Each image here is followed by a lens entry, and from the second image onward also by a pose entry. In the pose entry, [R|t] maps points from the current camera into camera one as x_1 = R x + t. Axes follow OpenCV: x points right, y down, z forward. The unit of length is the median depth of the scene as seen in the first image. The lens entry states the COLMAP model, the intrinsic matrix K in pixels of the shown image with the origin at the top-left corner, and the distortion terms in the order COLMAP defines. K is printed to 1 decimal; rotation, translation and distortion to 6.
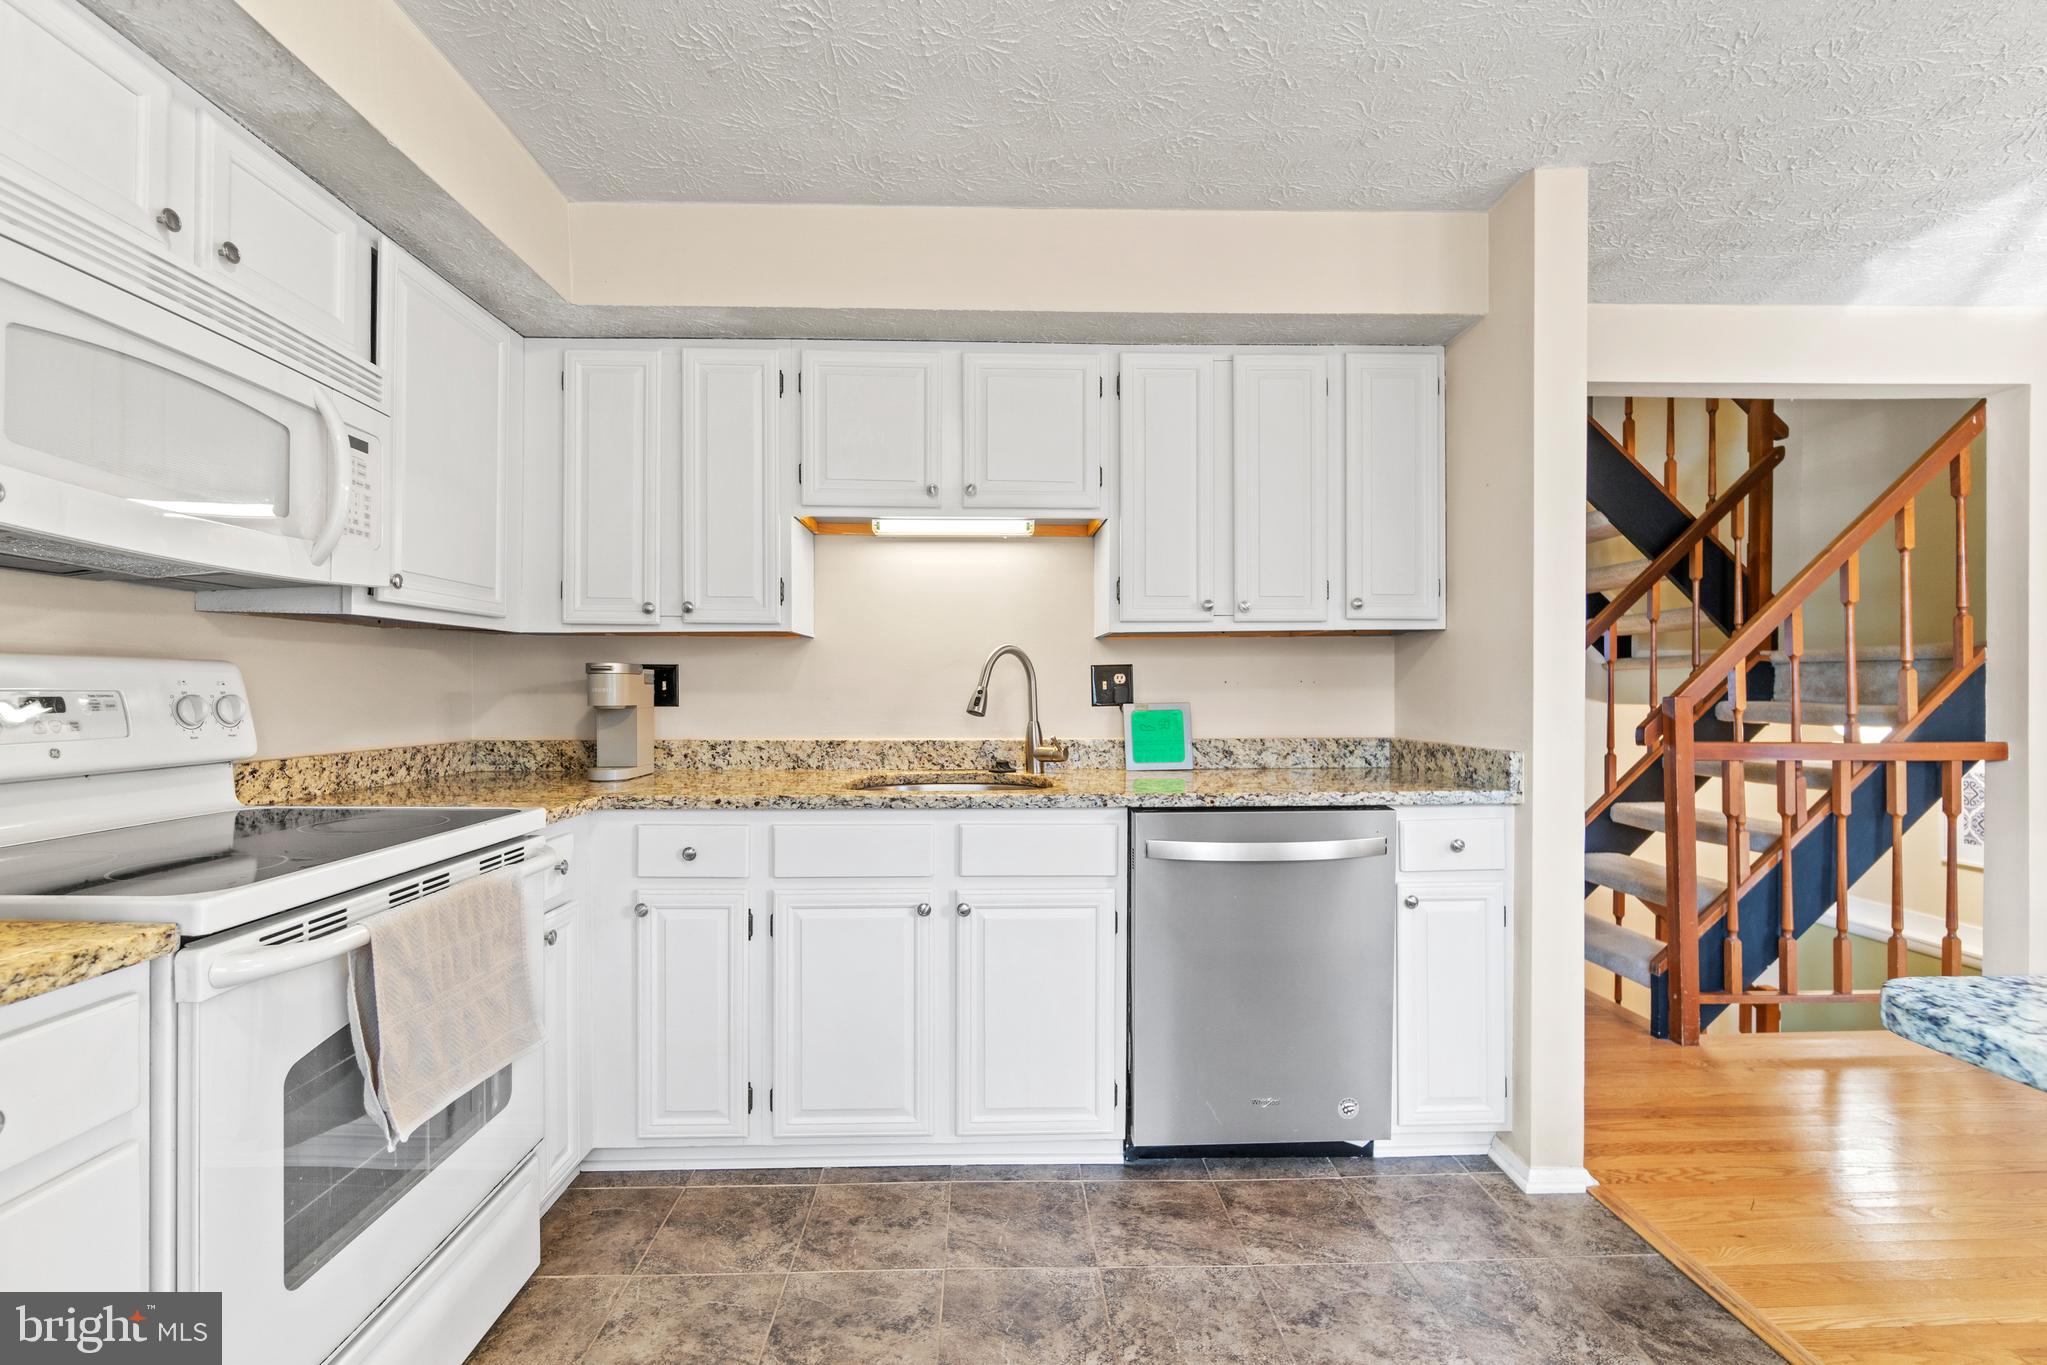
lens RADIAL K [[882.4, 0, 1015.8], [0, 882.4, 686.8], [0, 0, 1]] dist [-0.000755, -0.000061]
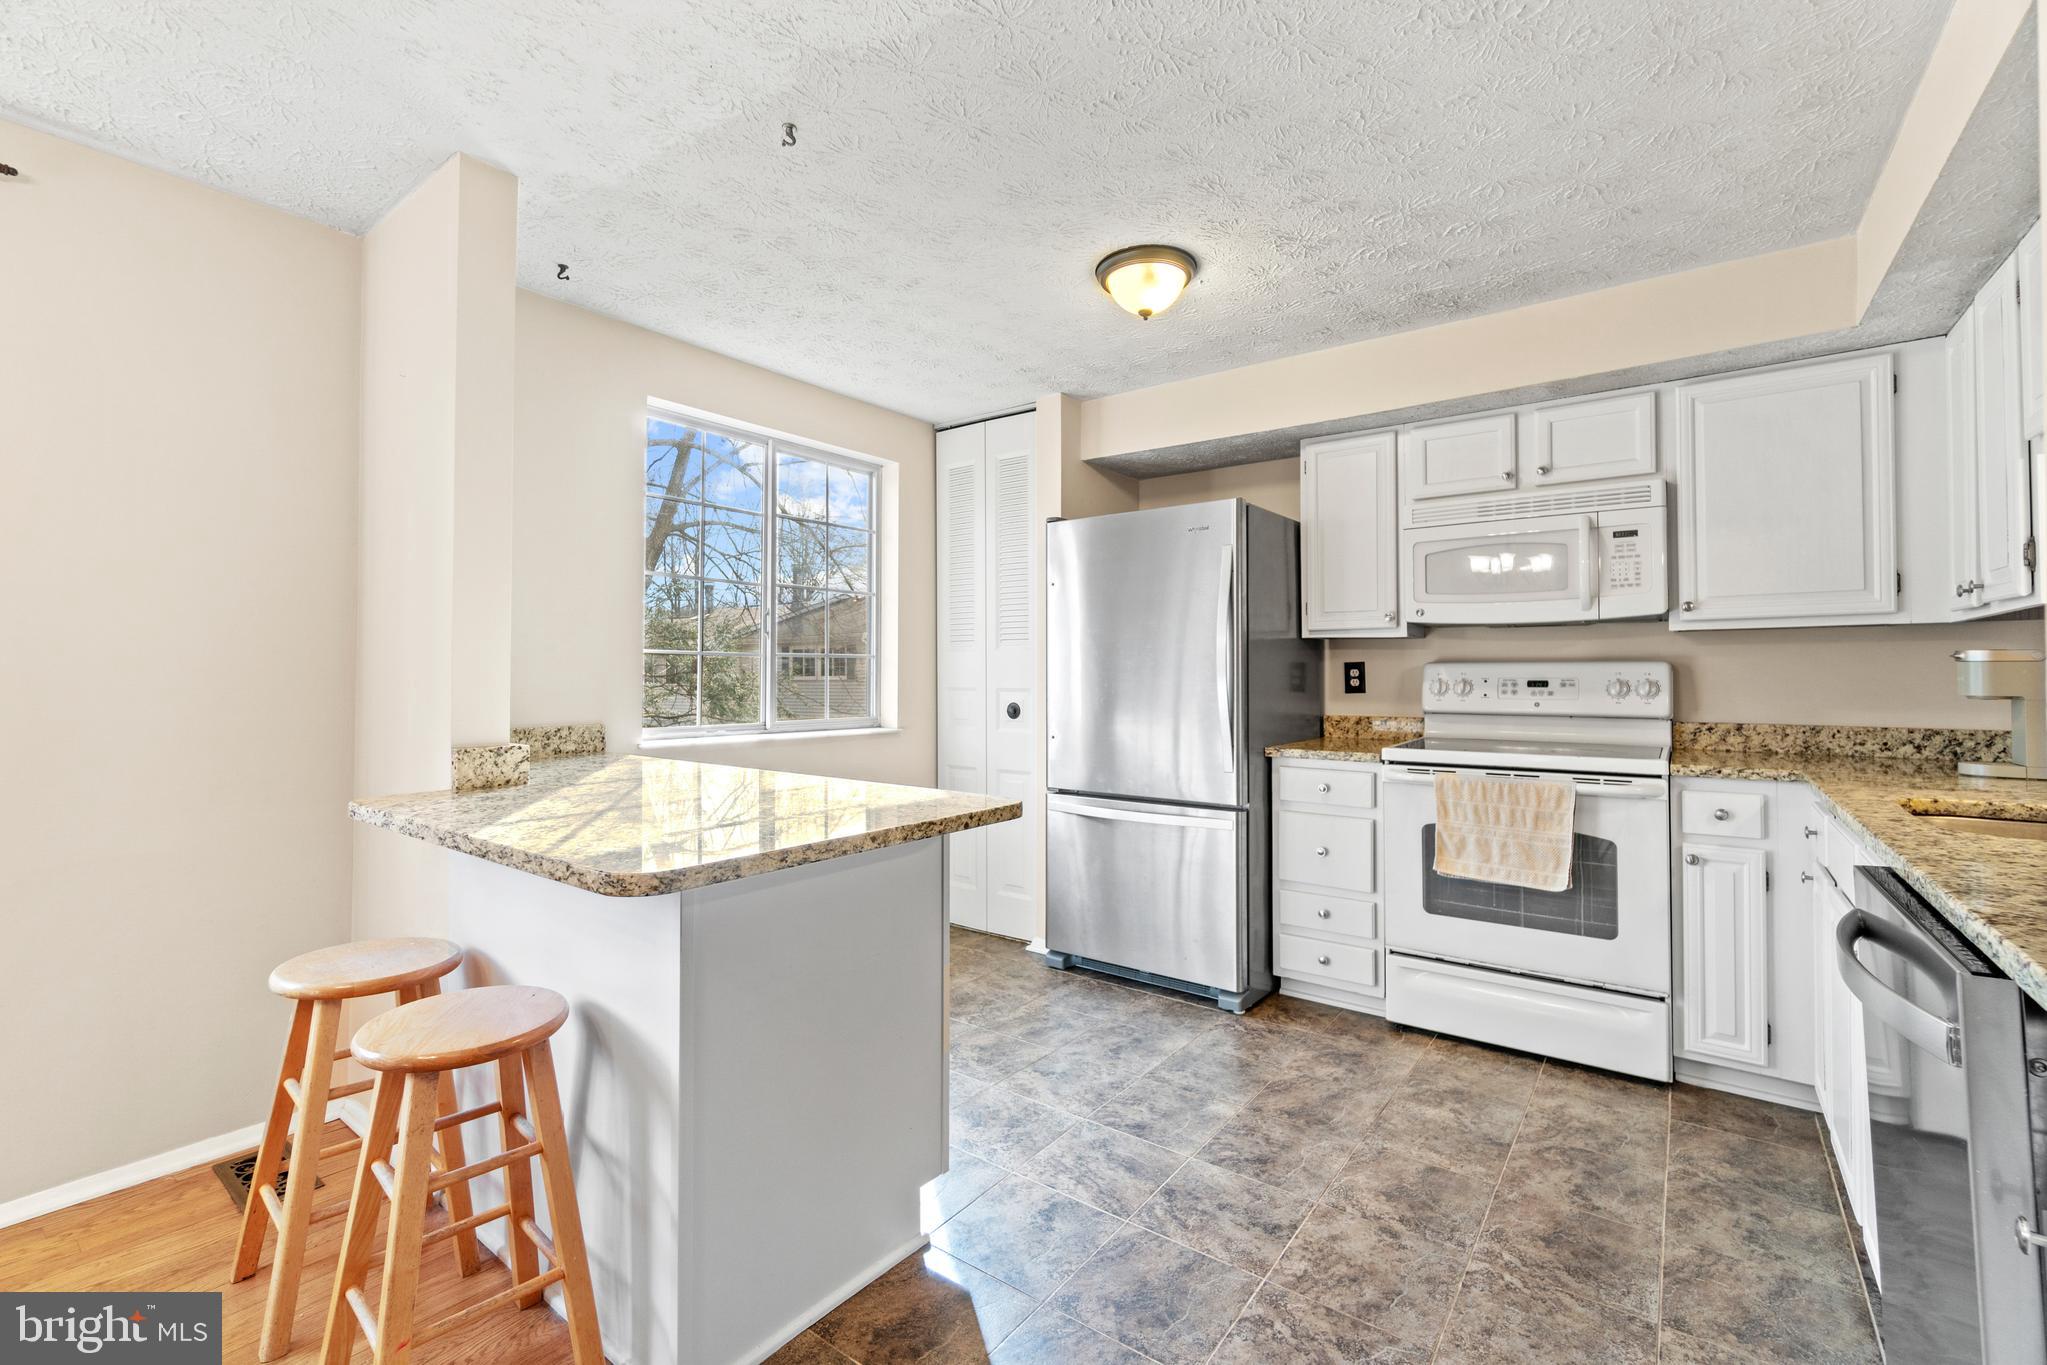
lens RADIAL K [[882.4, 0, 1015.8], [0, 882.4, 686.8], [0, 0, 1]] dist [-0.000755, -0.000061]
pose [[-0.628271, 0.010651, -0.777921, 1.165653], [0.002935, 0.999932, 0.011320, -0.001648], [0.777989, 0.004829, -0.628260, 1.024356]]
